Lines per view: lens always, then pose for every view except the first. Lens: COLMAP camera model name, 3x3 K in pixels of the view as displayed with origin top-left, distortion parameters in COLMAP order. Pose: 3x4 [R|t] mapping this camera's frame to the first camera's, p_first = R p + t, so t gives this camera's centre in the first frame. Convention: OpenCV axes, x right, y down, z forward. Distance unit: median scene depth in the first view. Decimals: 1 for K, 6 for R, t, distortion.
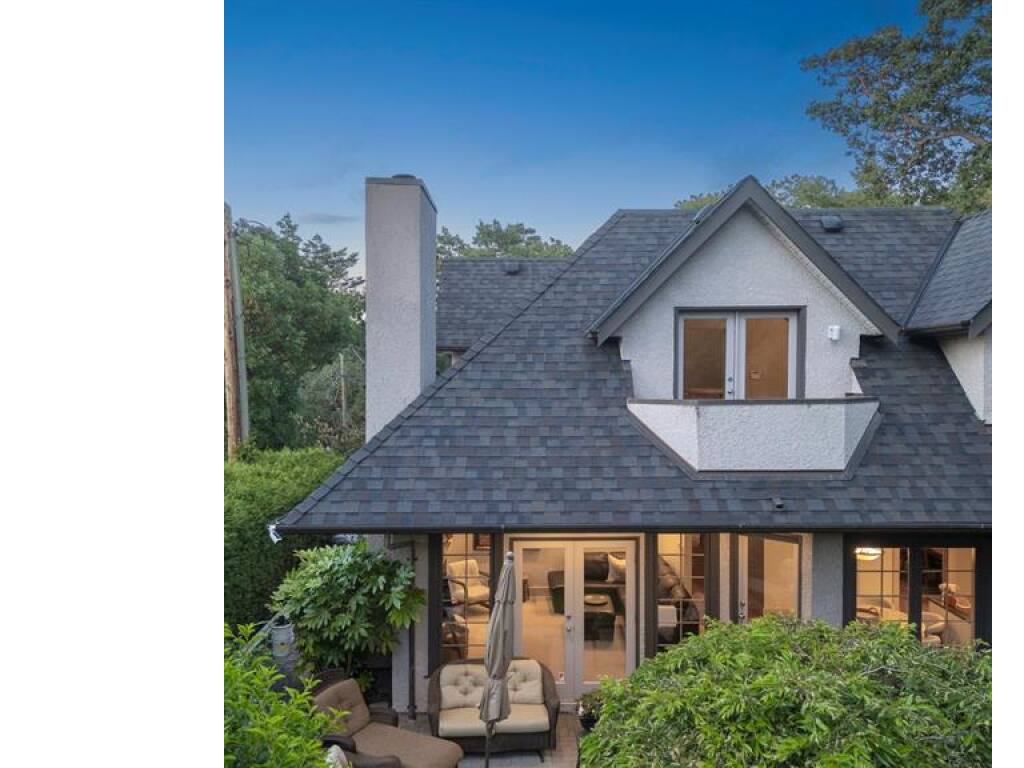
lens RADIAL K [[735.7, 0, 512.0], [0, 735.7, 384.0], [0, 0, 1]] dist [0.002851, 0.001055]
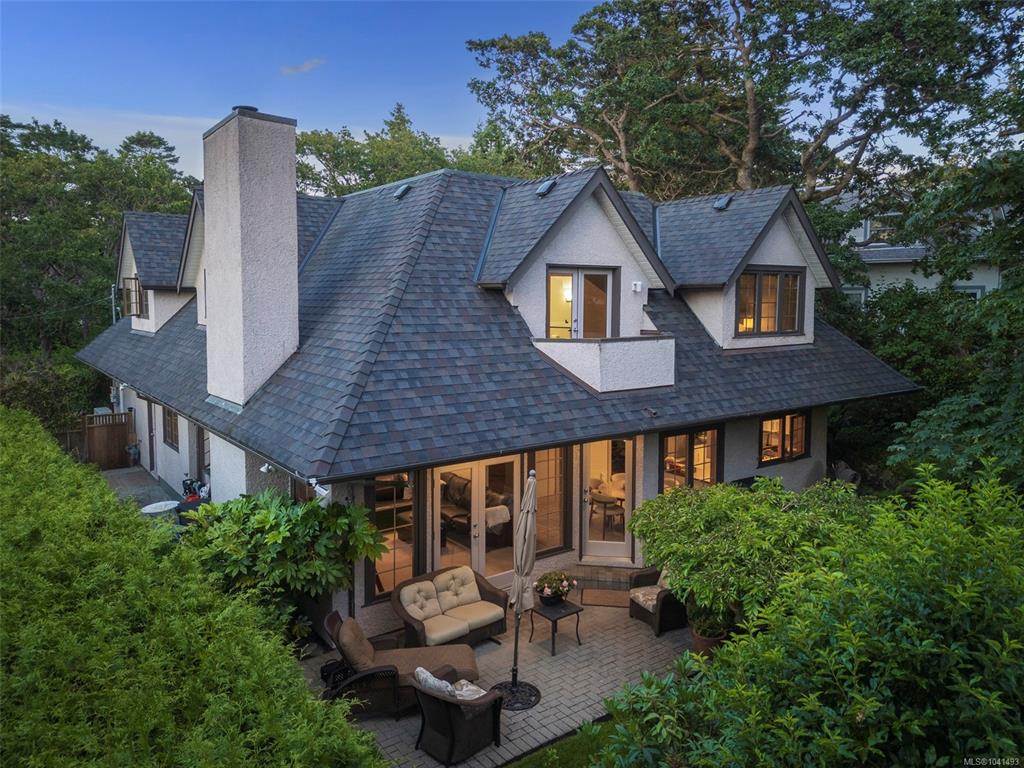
lens RADIAL K [[727.9, 0, 509.7], [0, 727.9, 338.4], [0, 0, 1]] dist [-0.002691, -0.000868]
pose [[0.788989, -0.026234, 0.613848, -0.604797], [0.001485, 0.999167, 0.040792, -0.029379], [-0.614406, -0.031273, 0.788370, 0.065788]]
